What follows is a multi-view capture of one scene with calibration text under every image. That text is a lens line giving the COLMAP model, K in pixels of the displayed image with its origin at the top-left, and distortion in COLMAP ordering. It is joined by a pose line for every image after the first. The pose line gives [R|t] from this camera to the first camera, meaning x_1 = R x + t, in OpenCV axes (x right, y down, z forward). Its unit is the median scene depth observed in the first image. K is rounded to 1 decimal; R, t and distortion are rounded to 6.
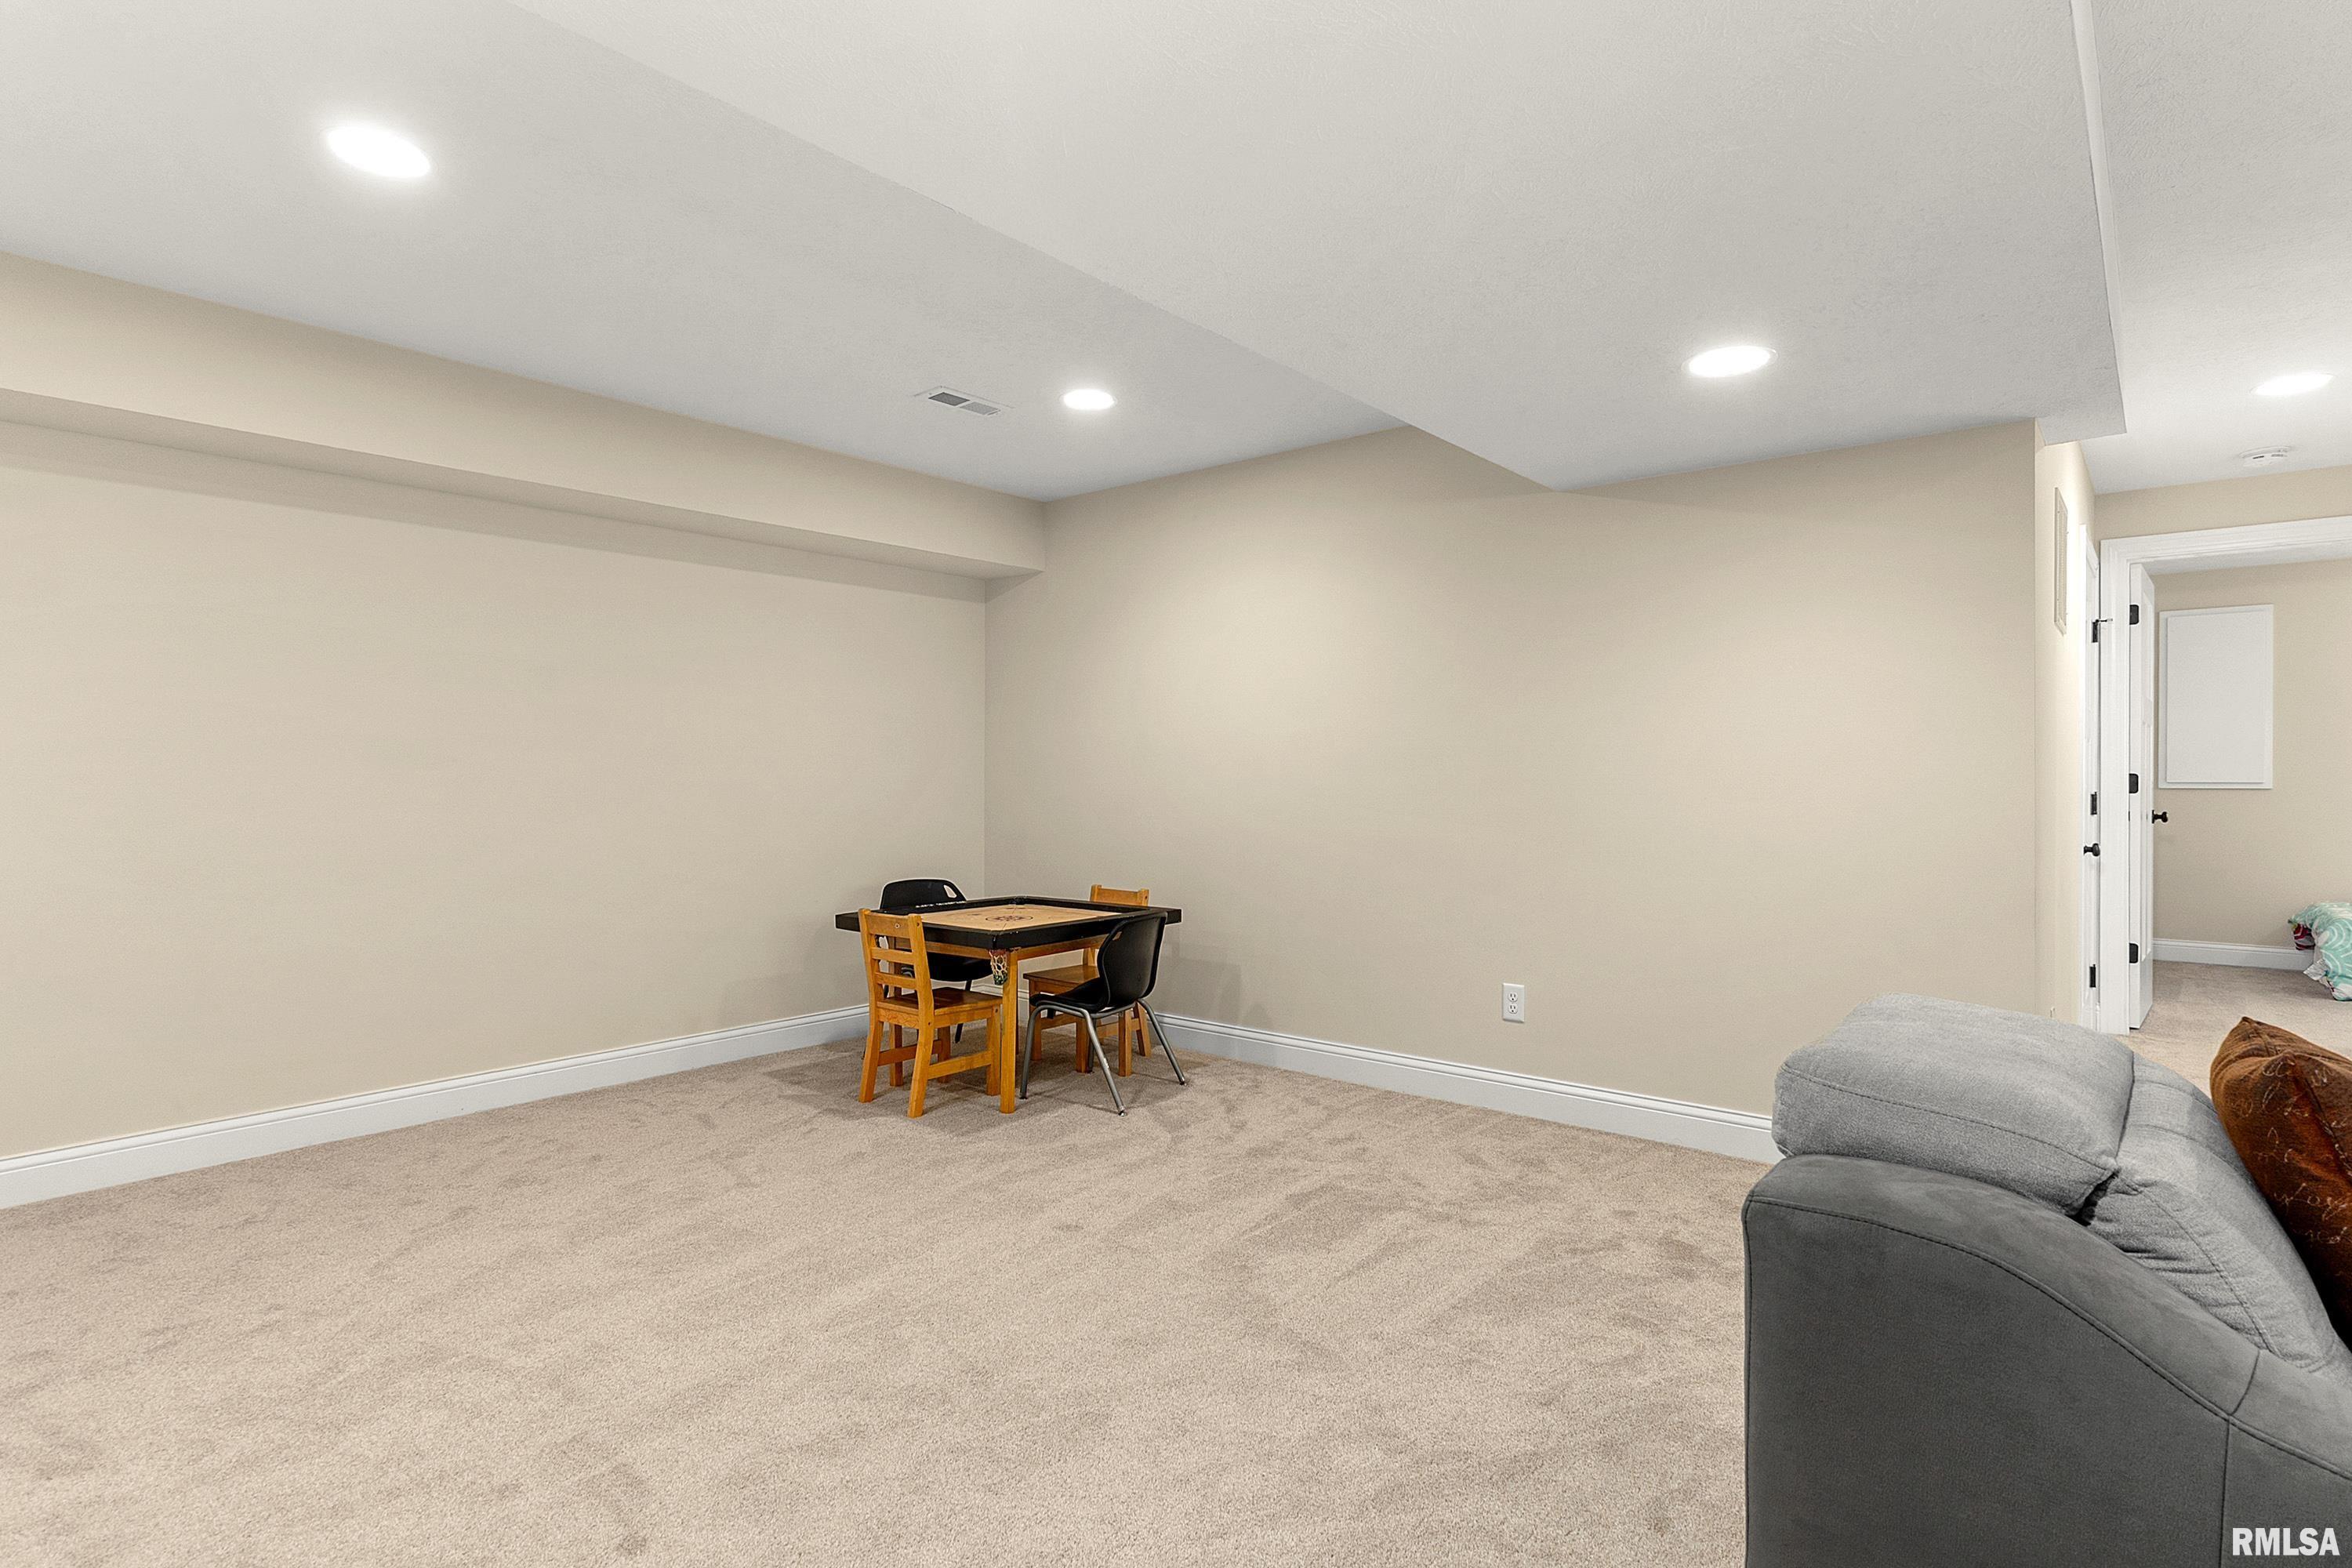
lens RADIAL K [[1190.6, 0, 1176.0], [0, 1190.6, 784.0], [0, 0, 1]] dist [0.000503, 0.000168]
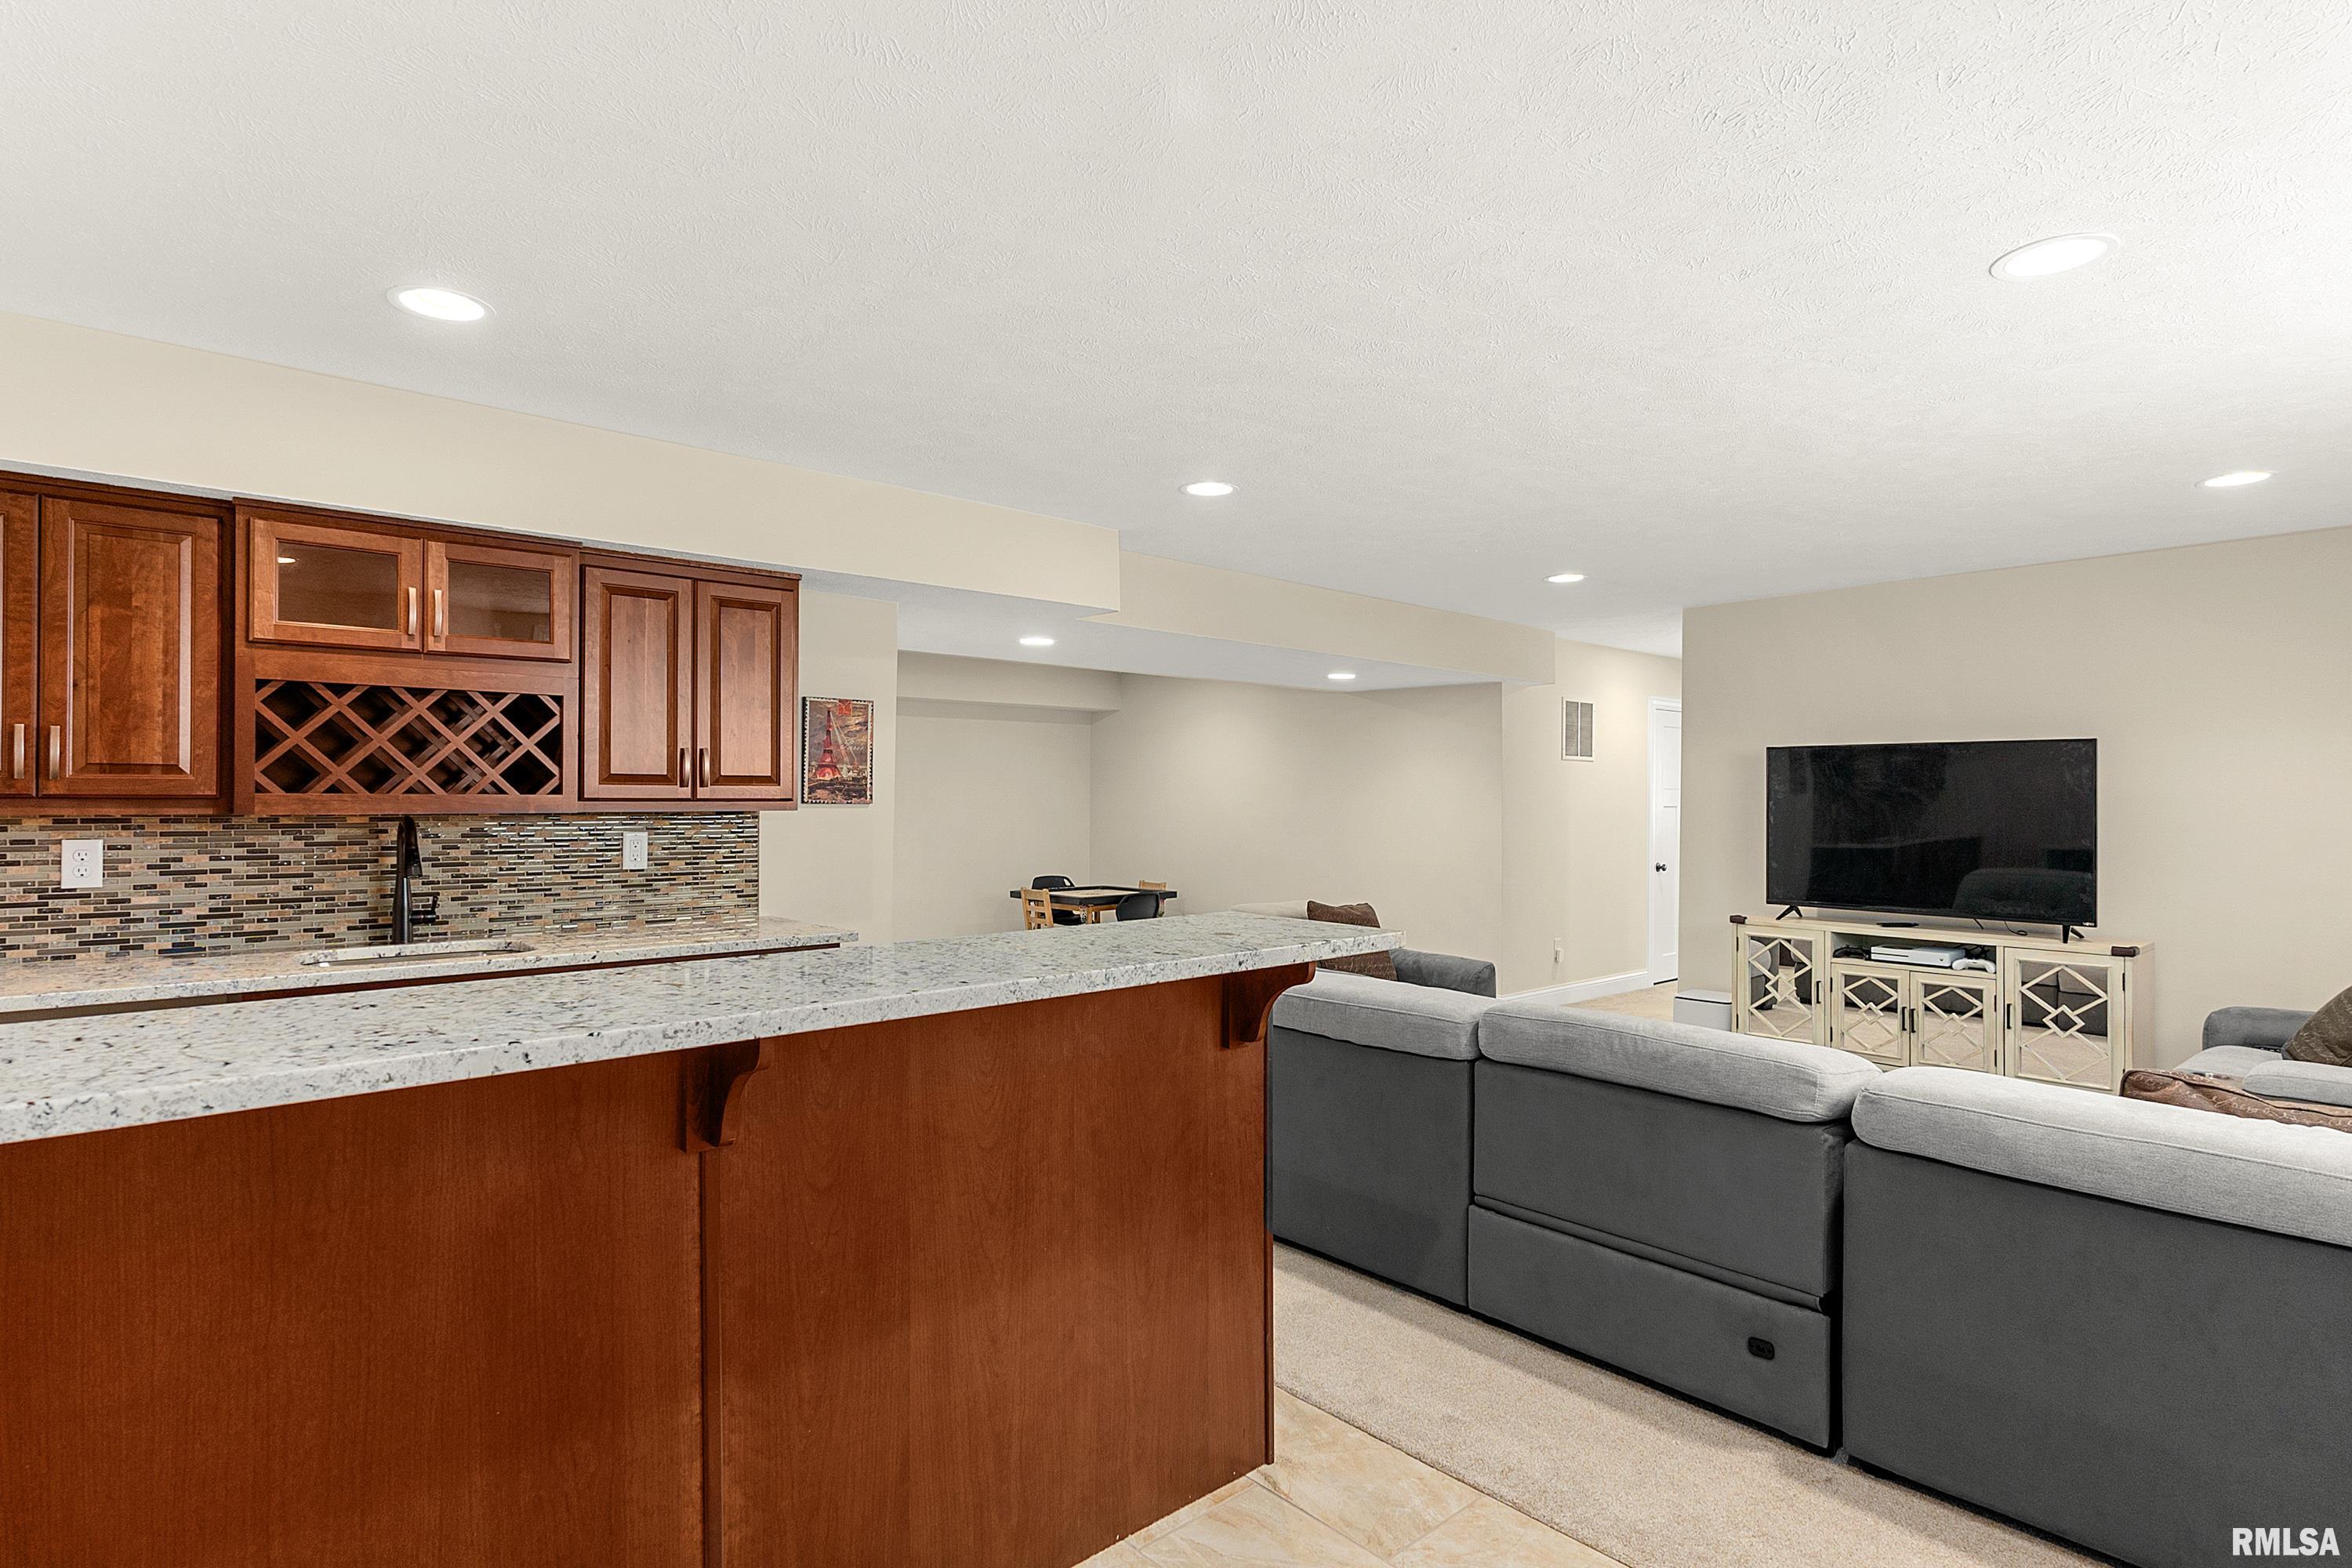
lens RADIAL K [[1190.6, 0, 1176.0], [0, 1190.6, 784.0], [0, 0, 1]] dist [0.000503, 0.000168]
pose [[0.990622, 0.005718, -0.136511, 0.285114], [-0.007417, 0.999901, -0.011938, -0.052979], [0.136430, 0.012838, 0.990567, -1.027237]]
